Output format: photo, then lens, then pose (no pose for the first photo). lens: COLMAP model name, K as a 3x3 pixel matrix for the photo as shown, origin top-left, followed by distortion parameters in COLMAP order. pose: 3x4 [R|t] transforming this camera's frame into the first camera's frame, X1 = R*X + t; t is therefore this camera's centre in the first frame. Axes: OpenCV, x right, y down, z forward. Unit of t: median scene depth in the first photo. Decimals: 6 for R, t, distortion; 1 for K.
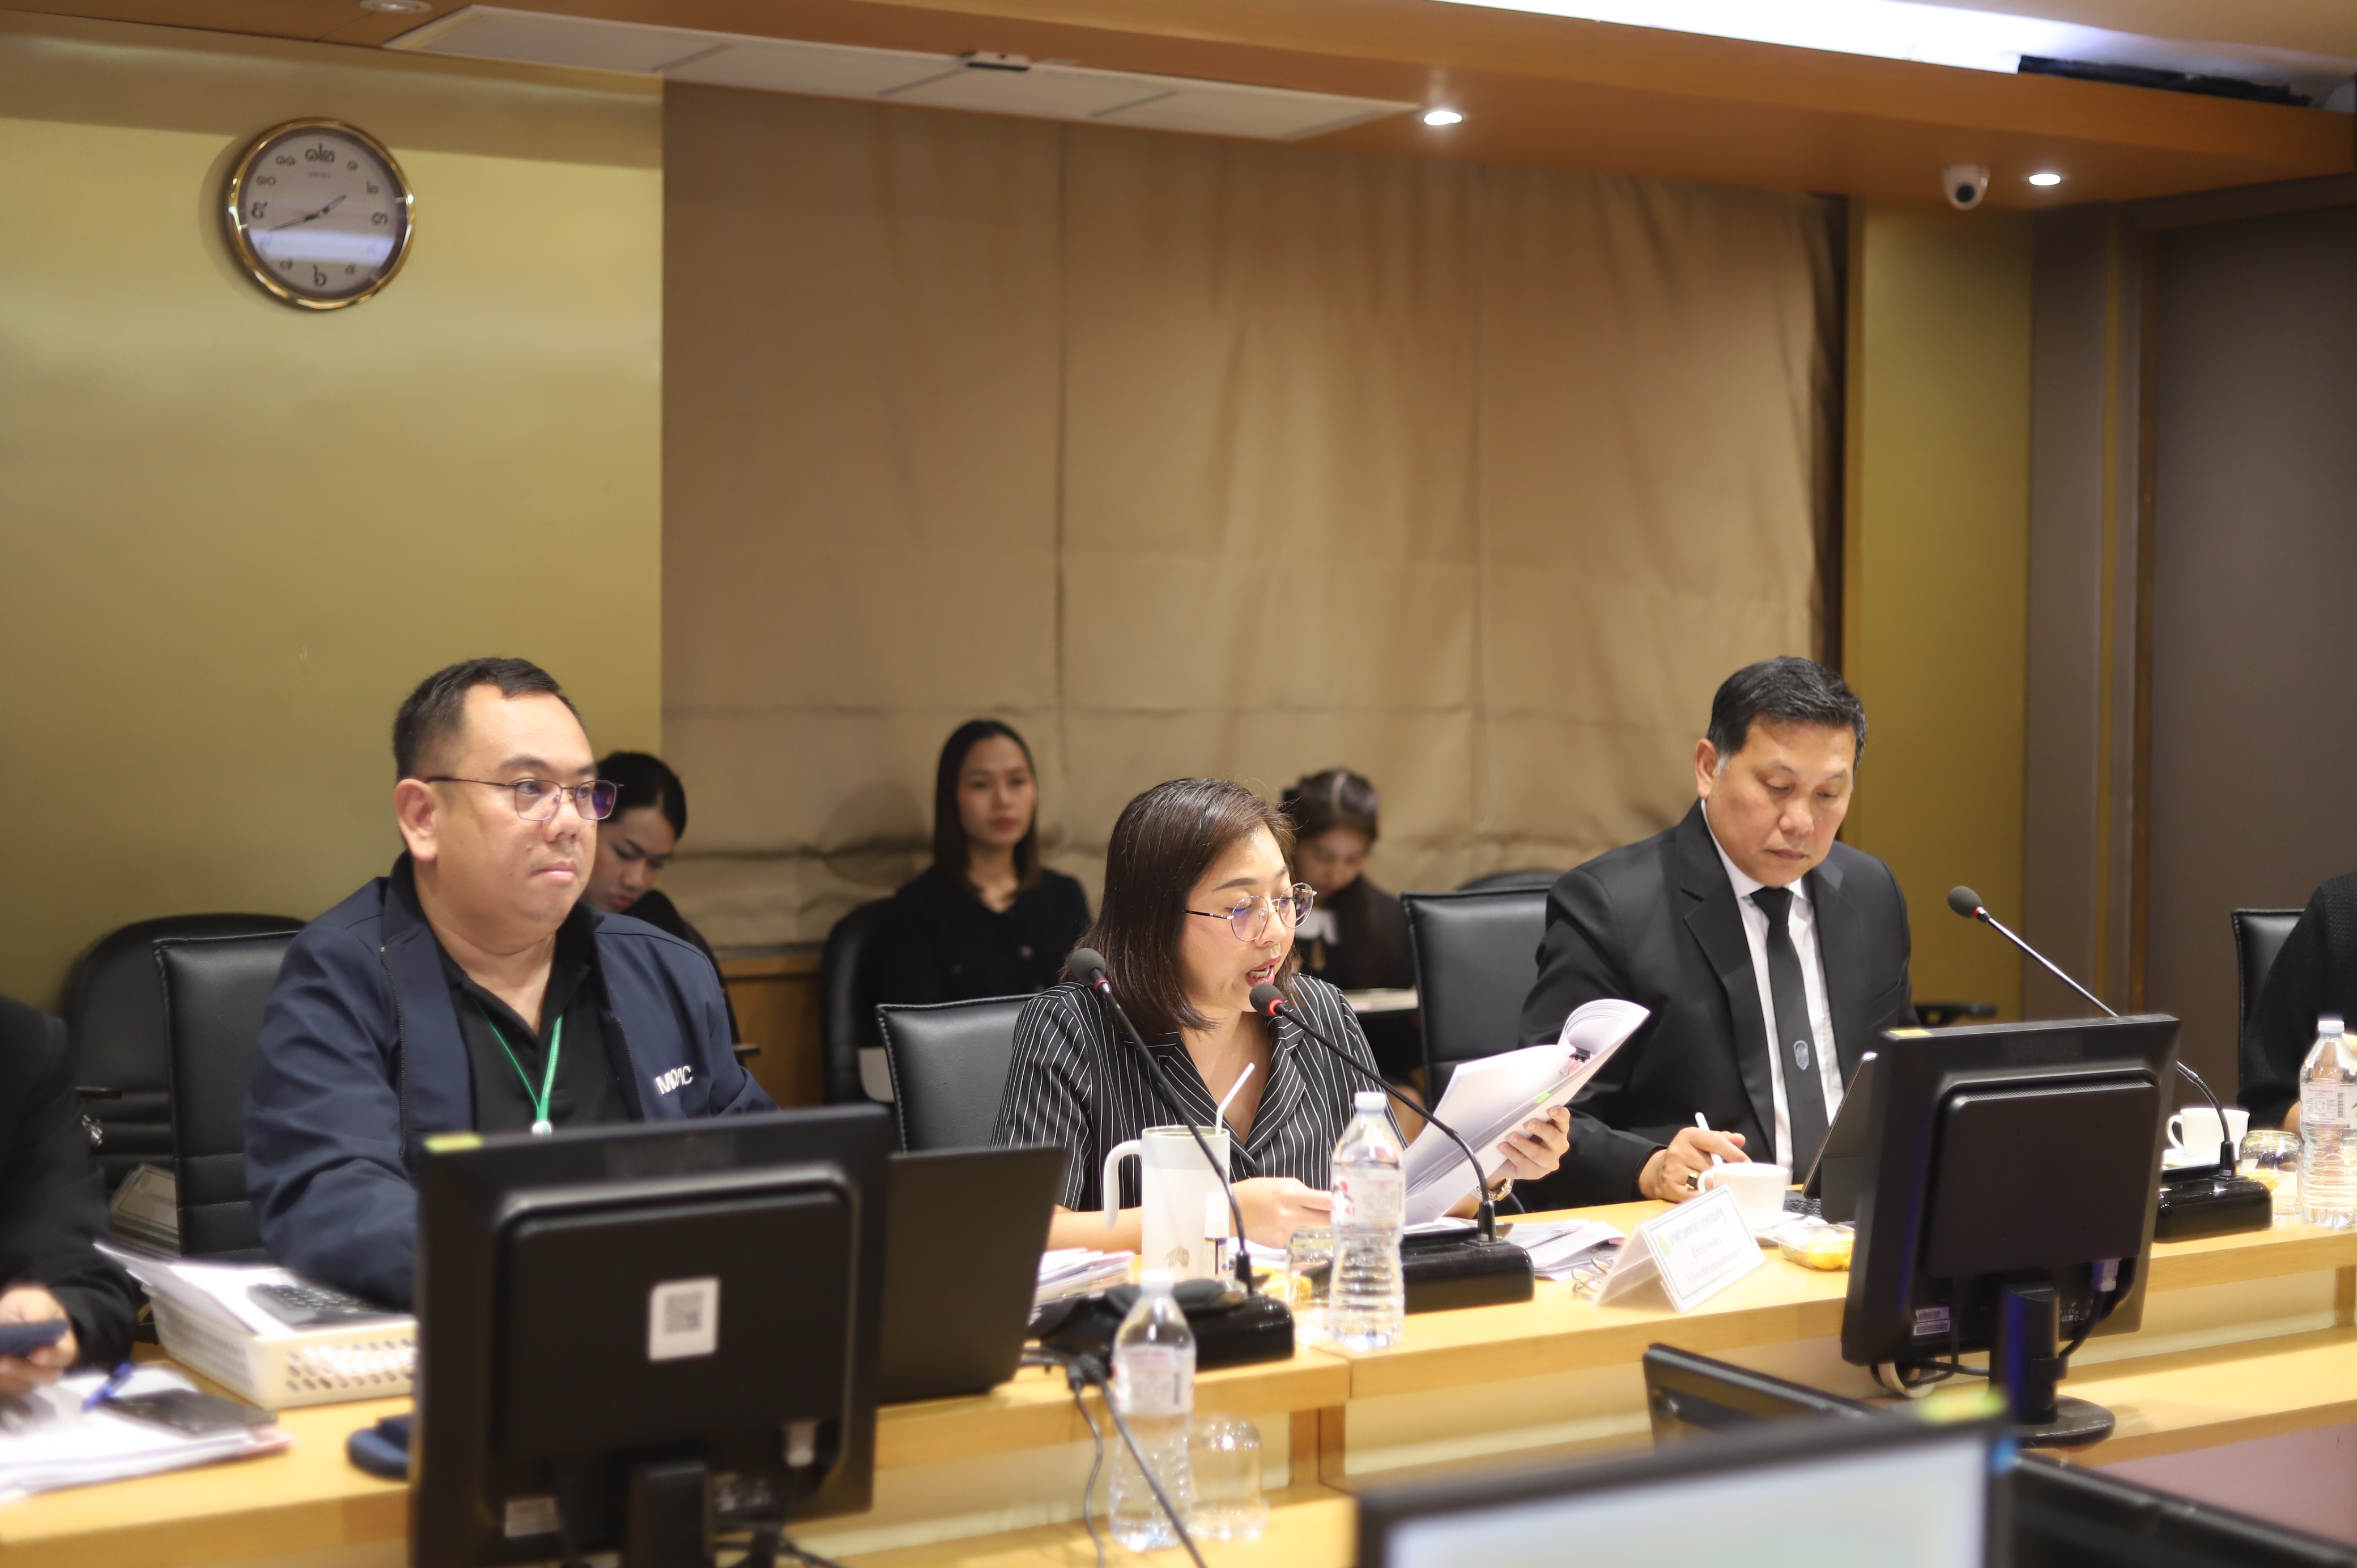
lens RADIAL K [[3419.4, 0, 1178.5], [0, 3419.4, 784.0], [0, 0, 1]] dist [-0.008507, 0.052001]
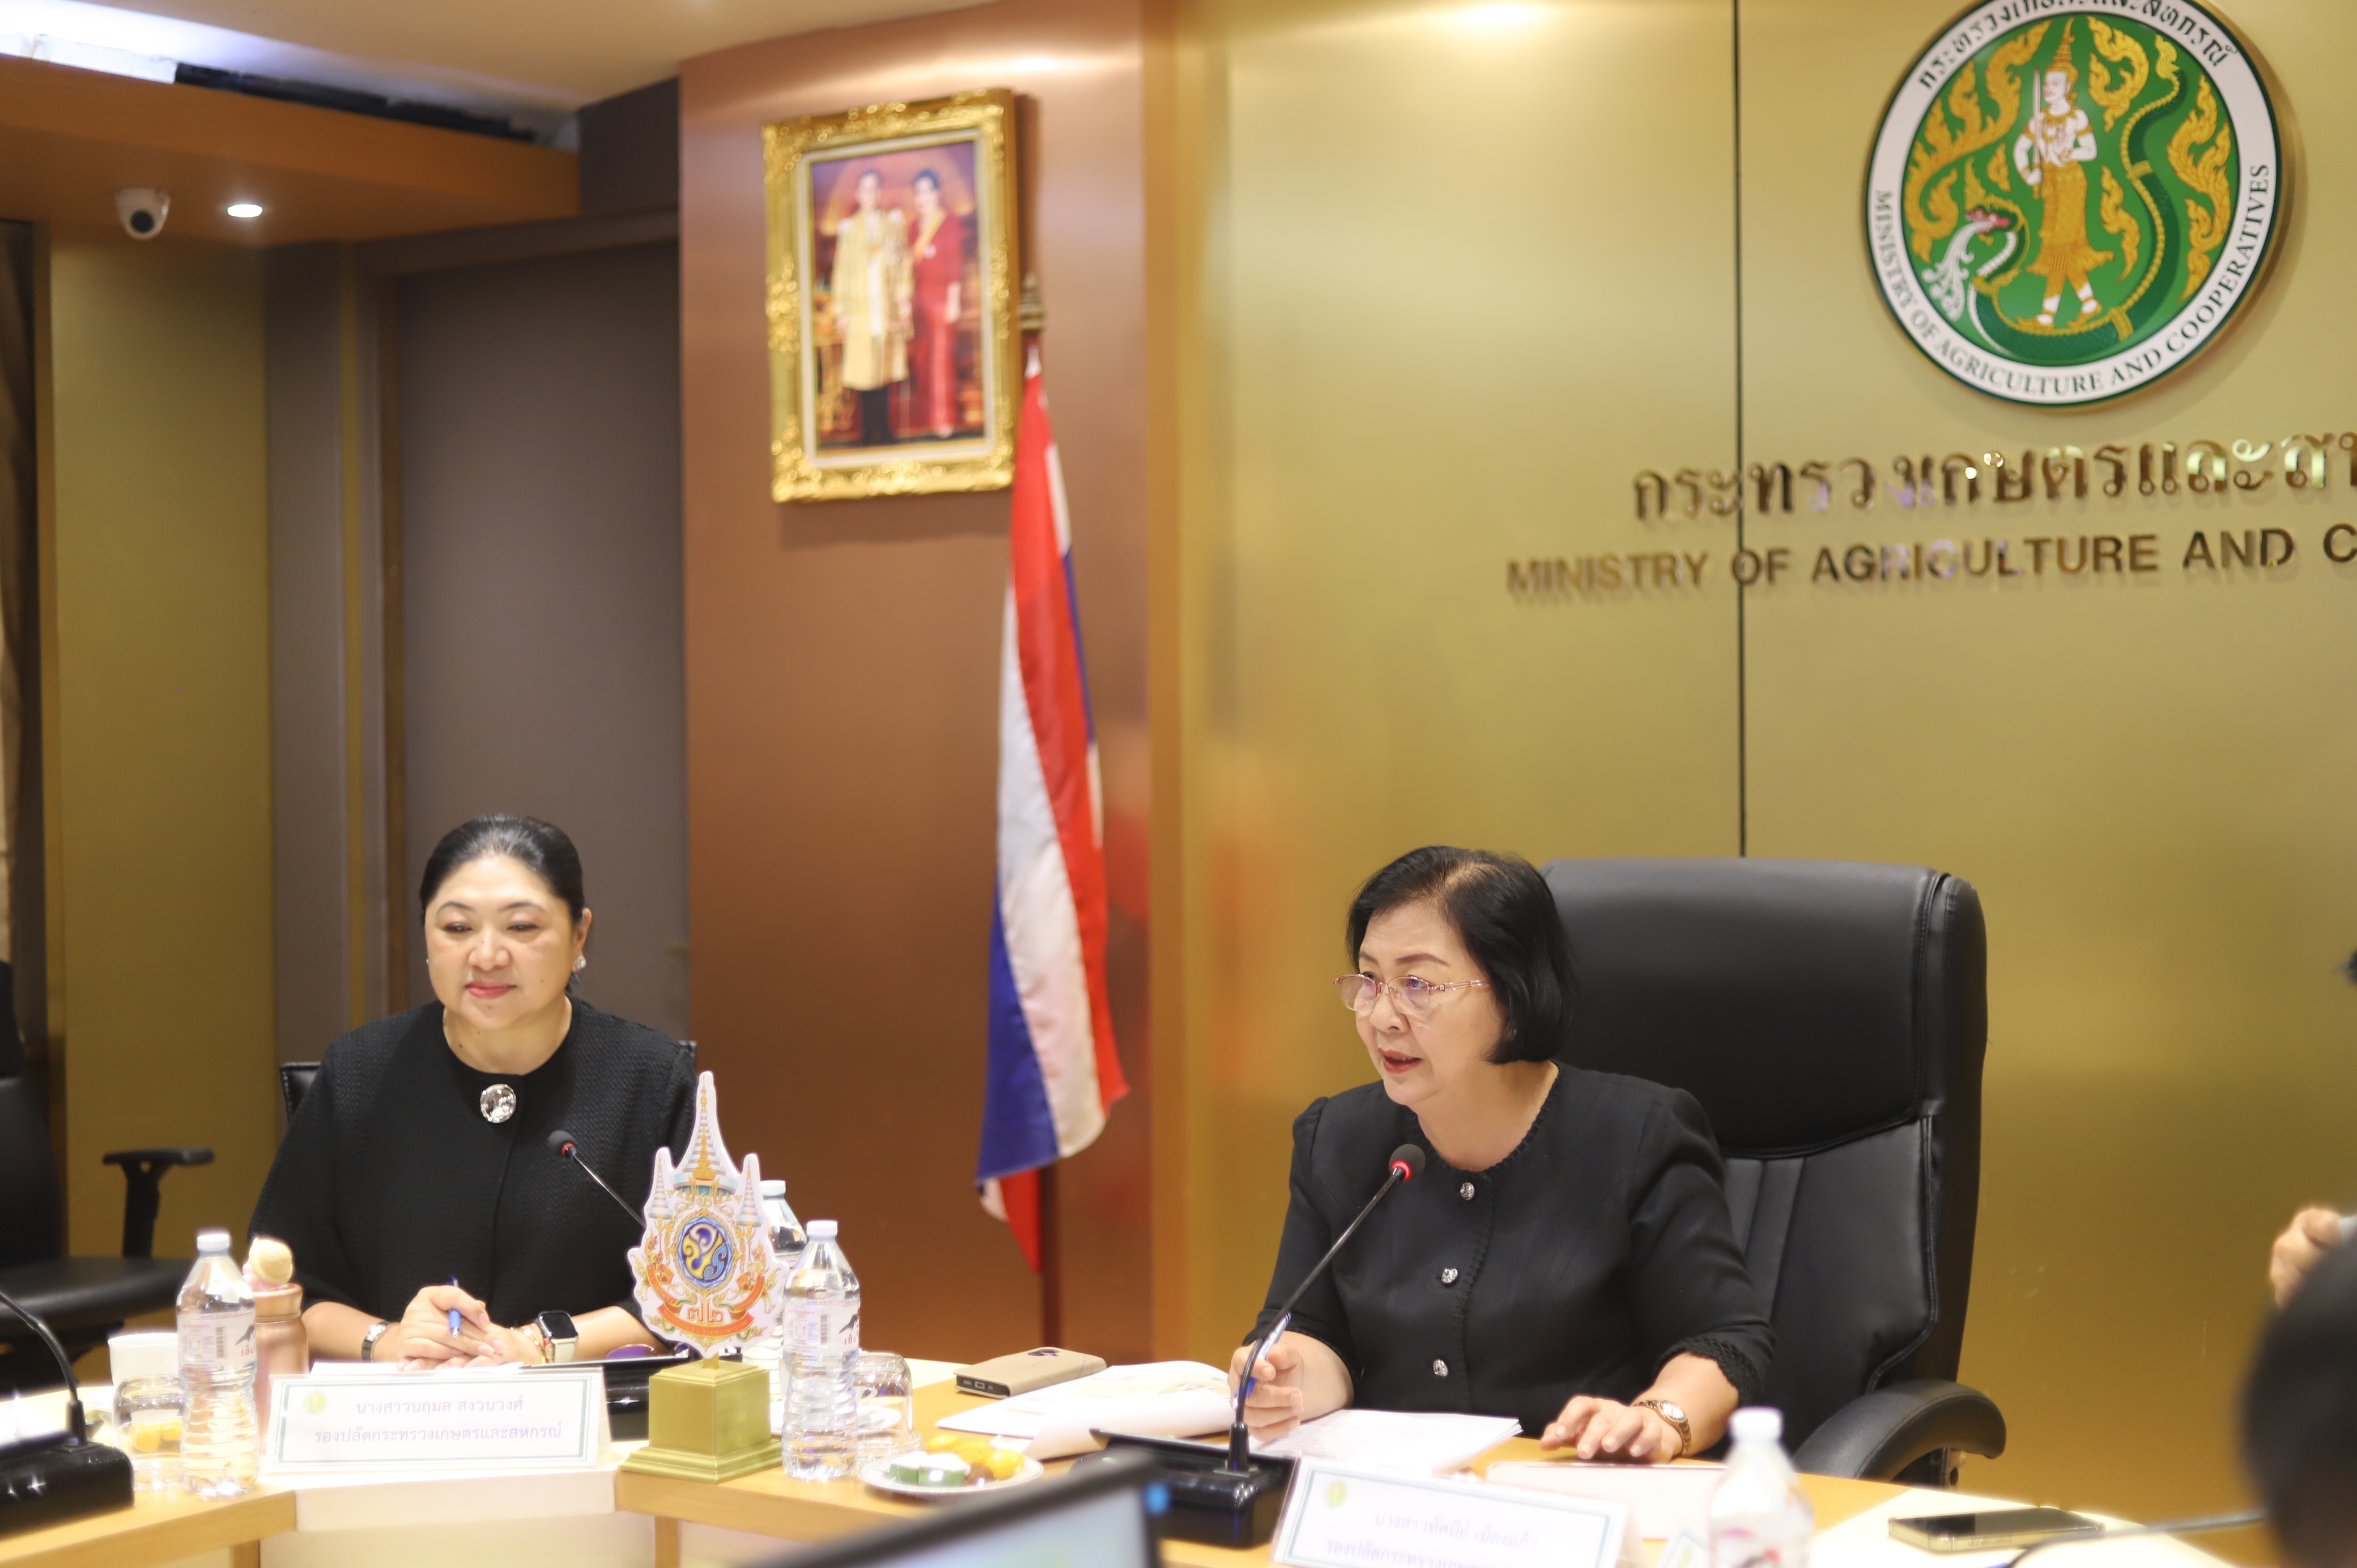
lens RADIAL K [[3419.4, 0, 1178.5], [0, 3419.4, 784.0], [0, 0, 1]] dist [-0.008507, 0.052001]
pose [[0.919393, -0.021266, 0.392765, 0.243084], [0.028994, 0.999485, -0.013755, -0.018662], [-0.392270, 0.024034, 0.919536, 0.187101]]
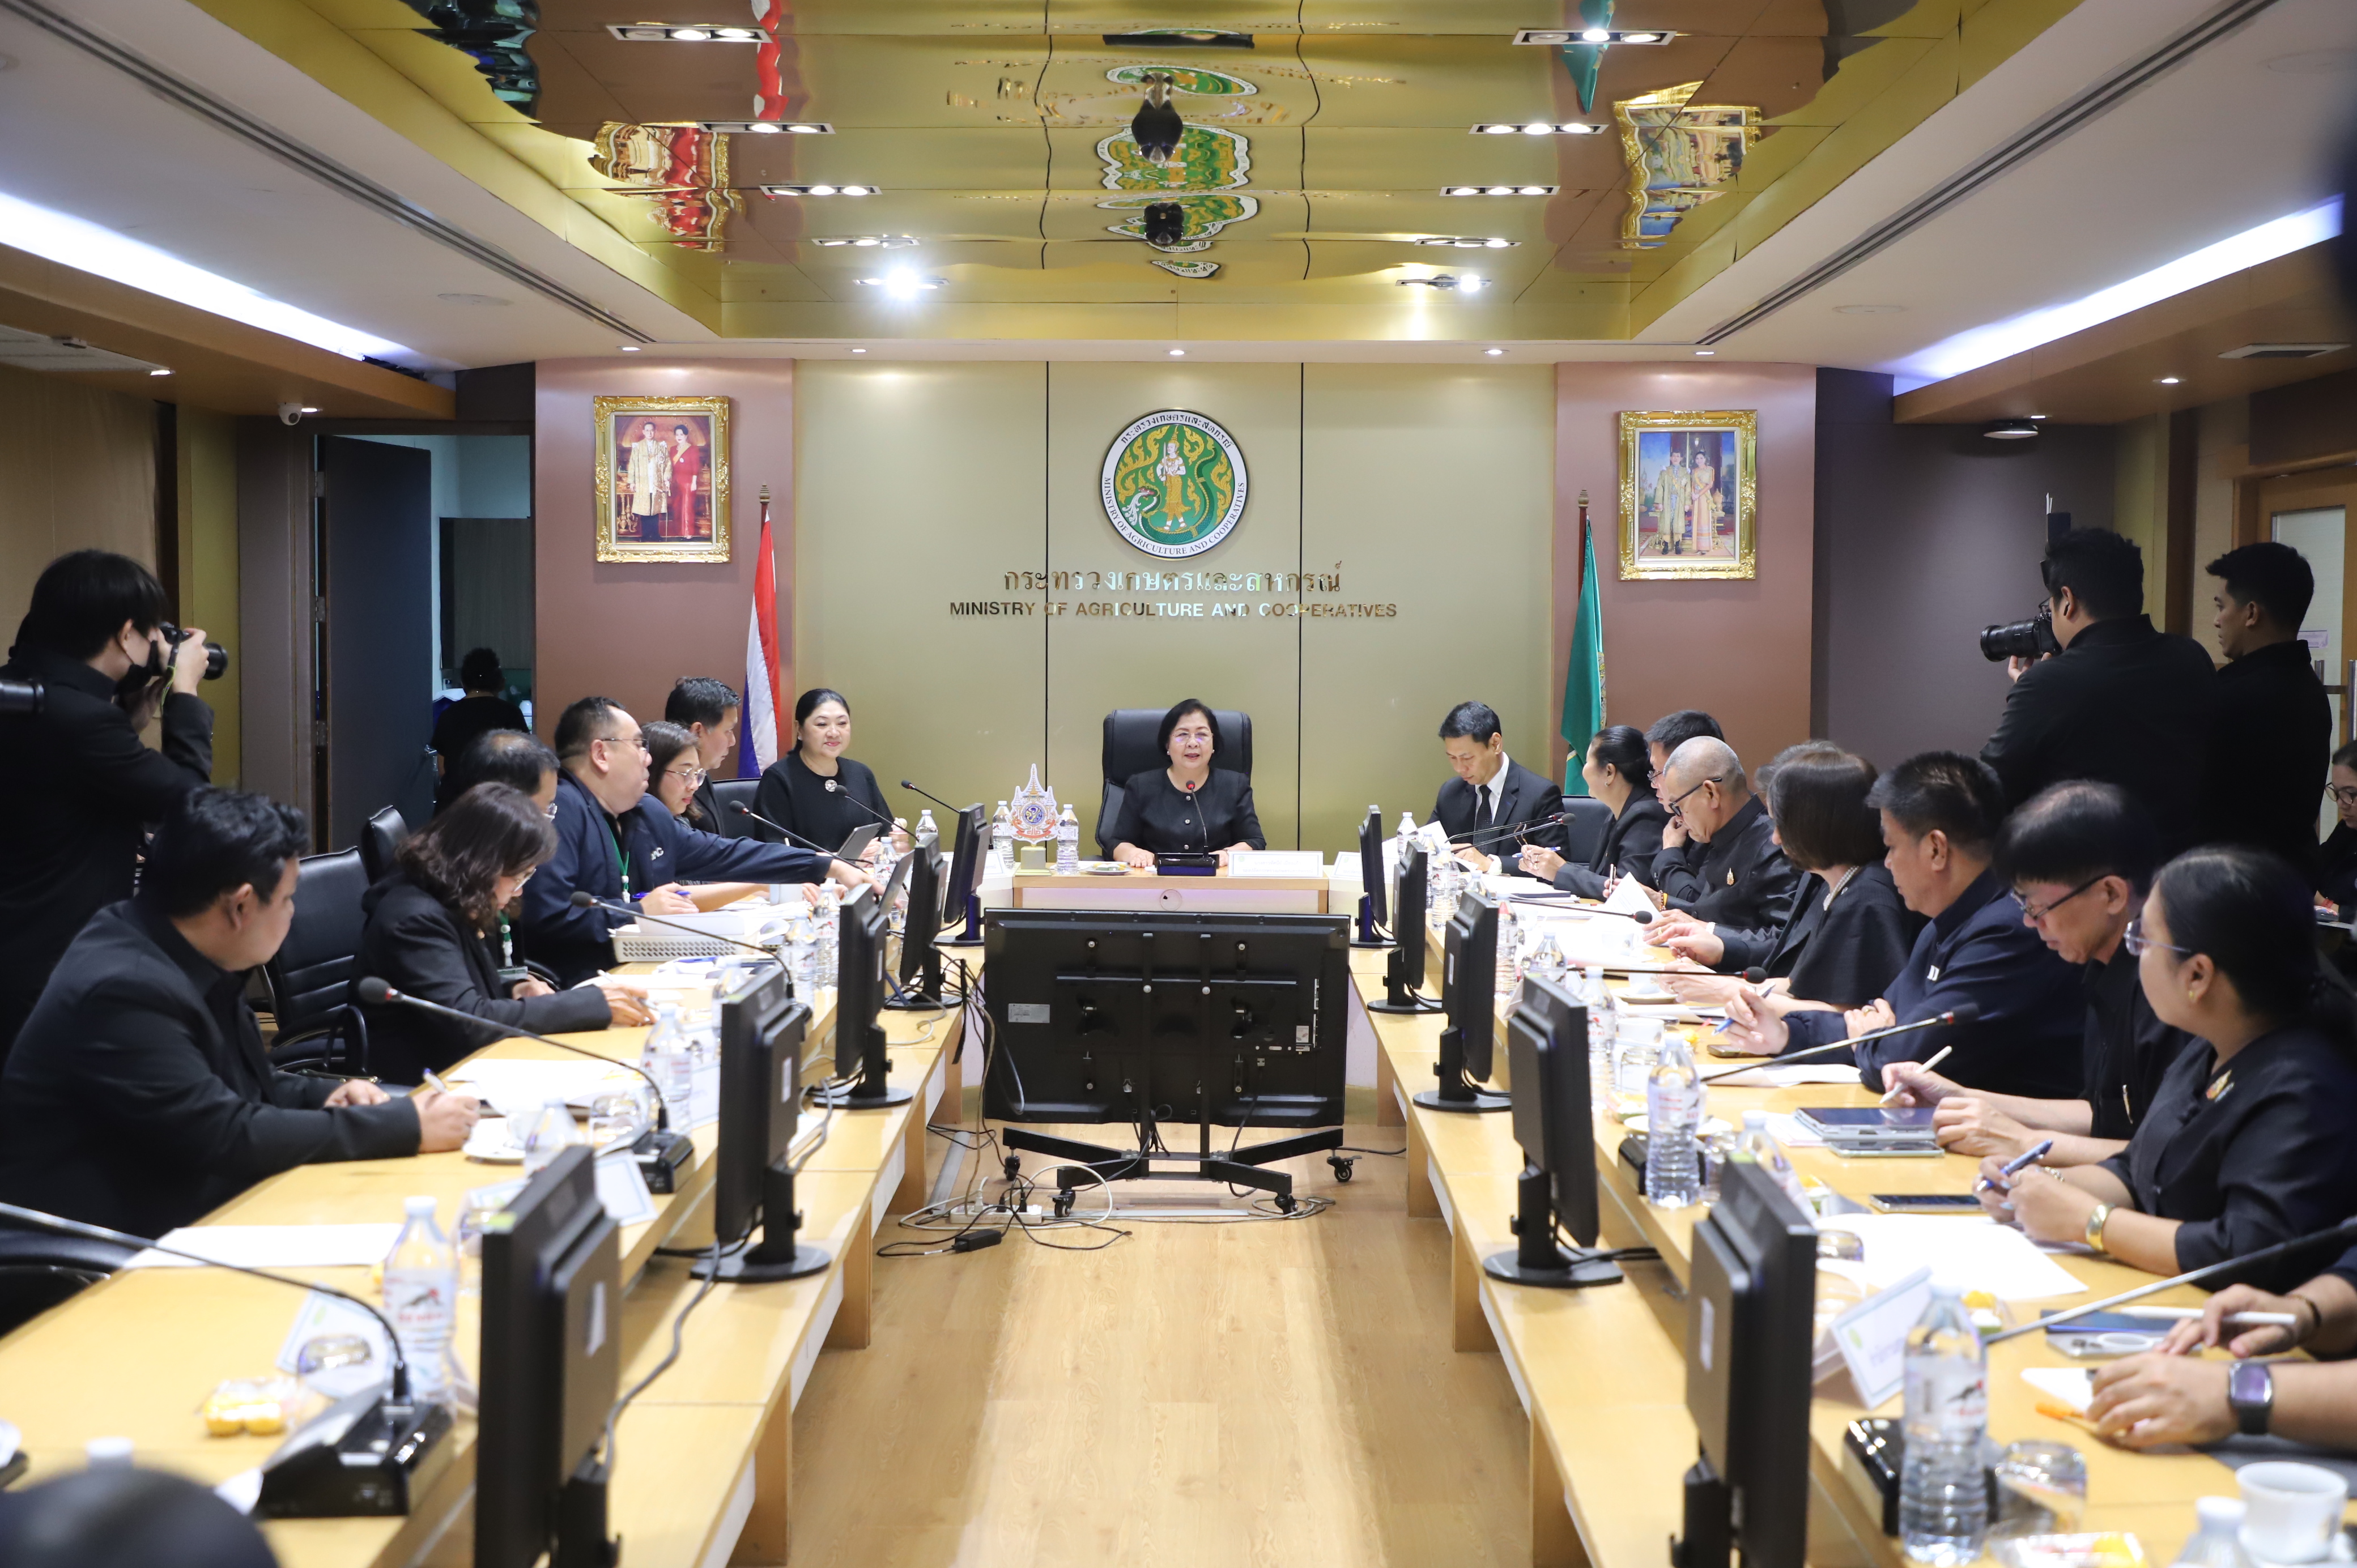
lens RADIAL K [[2859.4, 0, 1178.5], [0, 2859.4, 784.0], [0, 0, 1]] dist [0.023771, -0.026919]
pose [[0.533801, -0.042490, 0.844542, -1.582225], [0.027931, 0.999078, 0.032611, -0.023863], [-0.845148, 0.006181, 0.534496, -0.437392]]
